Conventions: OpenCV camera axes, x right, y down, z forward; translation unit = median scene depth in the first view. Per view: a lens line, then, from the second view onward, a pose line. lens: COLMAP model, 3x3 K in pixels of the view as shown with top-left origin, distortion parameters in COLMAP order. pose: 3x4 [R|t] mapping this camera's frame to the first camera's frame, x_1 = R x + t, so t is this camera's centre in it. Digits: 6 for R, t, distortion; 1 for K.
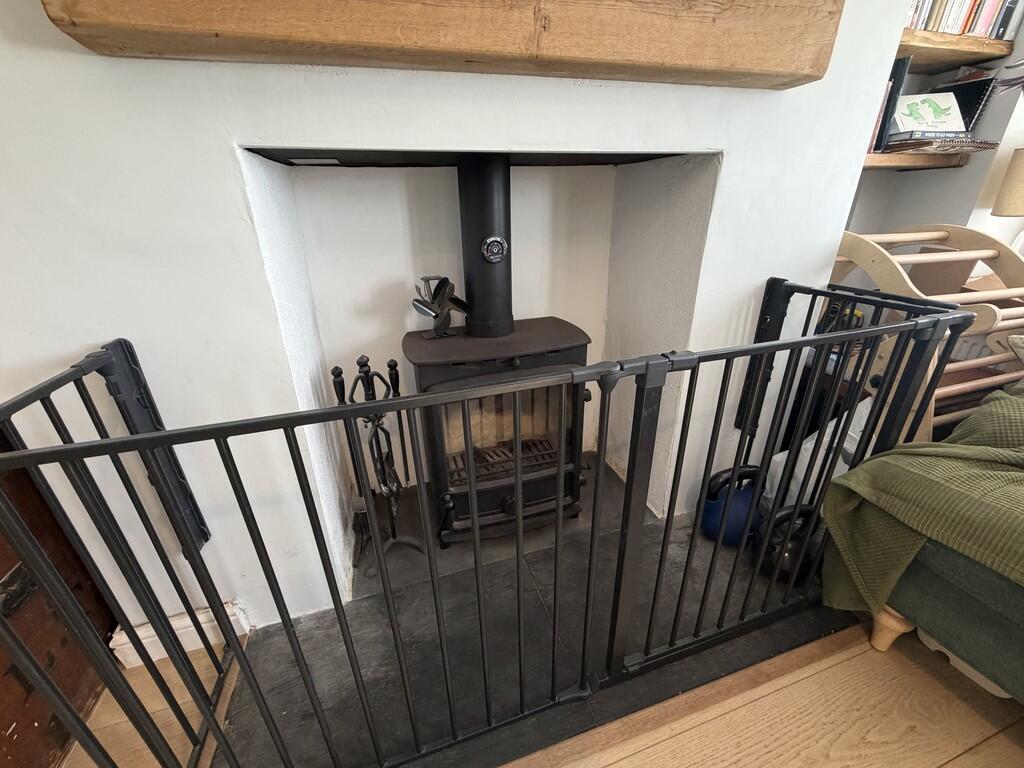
lens RADIAL K [[408.3, 0, 512.7], [0, 408.3, 361.6], [0, 0, 1]] dist [-0.000457, -0.000047]
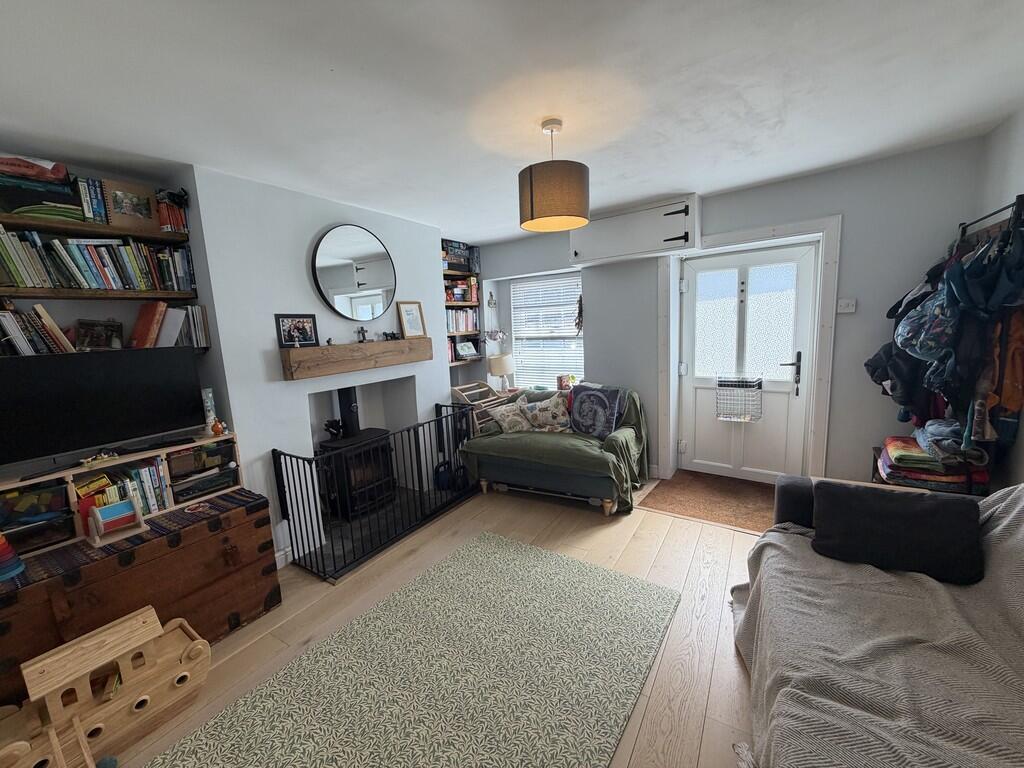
lens RADIAL K [[408.6, 0, 509.4], [0, 408.6, 384.4], [0, 0, 1]] dist [-0.000605, 0.000267]
pose [[0.754210, -0.106296, 0.647973, -1.033039], [0.283690, 0.942709, -0.175555, 0.394830], [-0.592189, 0.316229, 0.741156, -1.836420]]
